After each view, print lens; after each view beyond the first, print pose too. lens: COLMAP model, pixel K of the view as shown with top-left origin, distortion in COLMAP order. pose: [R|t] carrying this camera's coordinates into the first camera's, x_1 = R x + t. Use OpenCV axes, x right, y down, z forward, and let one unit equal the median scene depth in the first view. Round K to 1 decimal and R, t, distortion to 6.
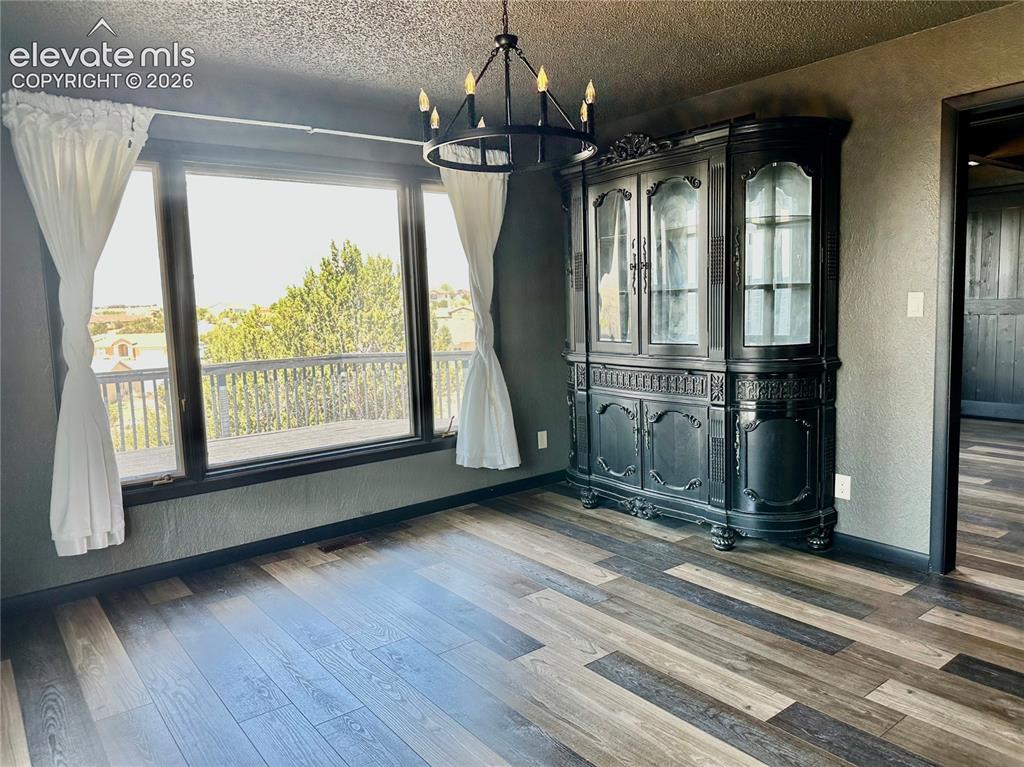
lens RADIAL K [[716.1, 0, 506.6], [0, 716.1, 386.7], [0, 0, 1]] dist [0.090753, -0.125342]
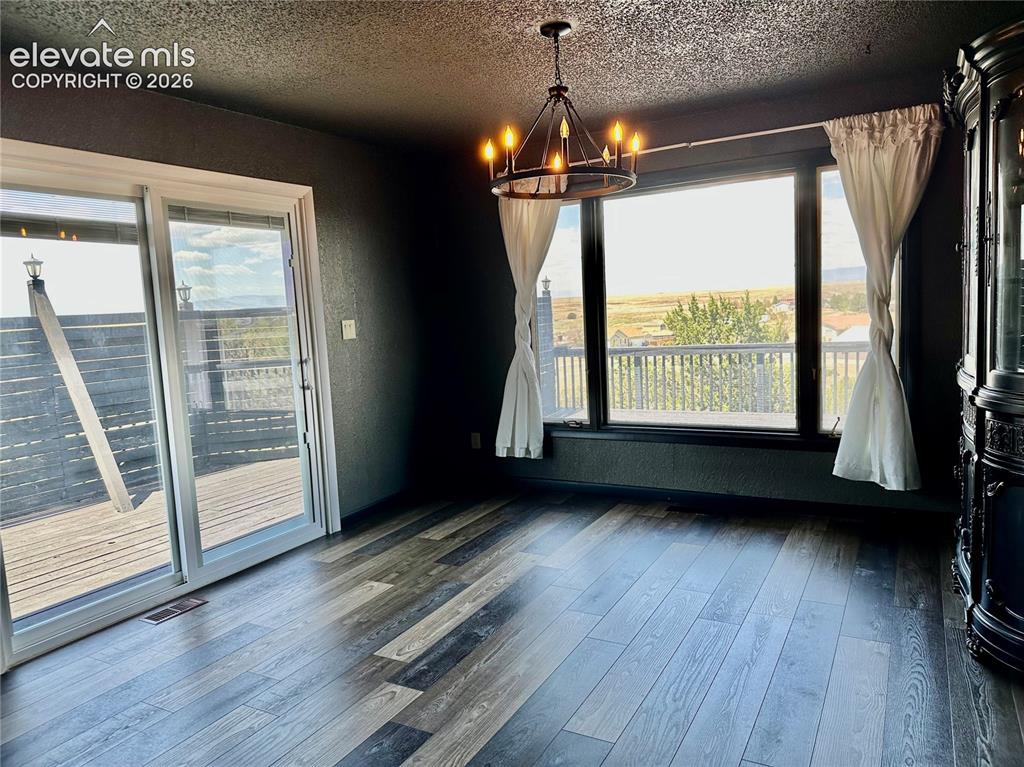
lens RADIAL K [[716.1, 0, 506.6], [0, 716.1, 386.7], [0, 0, 1]] dist [0.090753, -0.125342]
pose [[0.387833, 0.119839, -0.913906, 0.707086], [-0.063151, 0.992637, 0.103364, -0.077035], [0.919564, 0.017626, 0.392545, 0.300883]]
